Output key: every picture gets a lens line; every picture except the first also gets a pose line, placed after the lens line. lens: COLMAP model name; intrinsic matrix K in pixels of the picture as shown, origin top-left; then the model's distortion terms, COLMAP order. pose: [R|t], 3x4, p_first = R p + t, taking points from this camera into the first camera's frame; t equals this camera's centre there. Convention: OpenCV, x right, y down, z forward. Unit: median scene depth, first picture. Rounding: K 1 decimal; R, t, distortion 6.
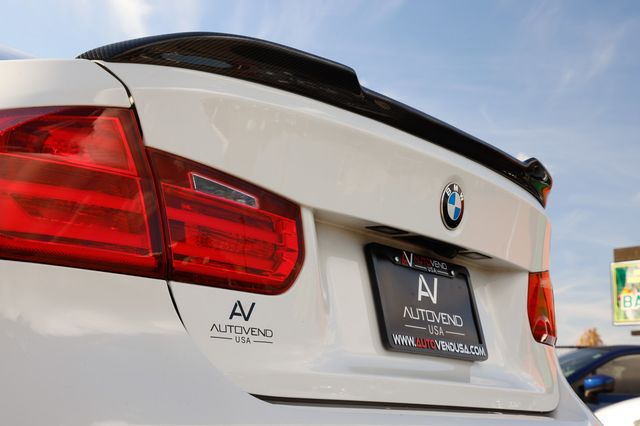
lens RADIAL K [[1140.3, 0, 320.0], [0, 1140.3, 213.0], [0, 0, 1]] dist [0.002564, 0.012792]
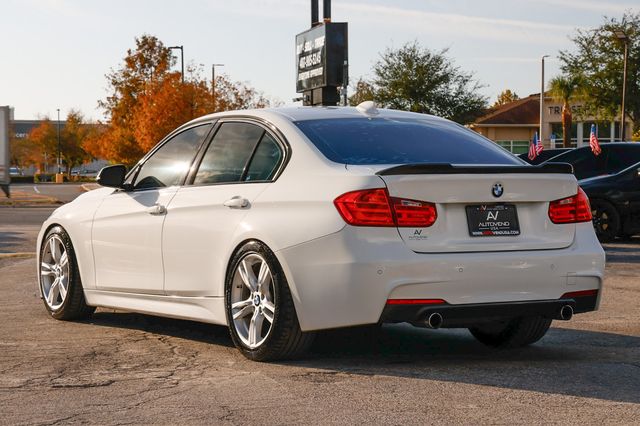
lens RADIAL K [[1561.7, 0, 320.0], [0, 1561.7, 213.0], [0, 0, 1]] dist [0.459793, -0.025965]
pose [[0.906778, -0.030509, -0.420503, 1.894966], [0.108026, 0.980896, 0.161782, -0.890604], [0.407534, -0.192126, 0.892751, -3.975833]]
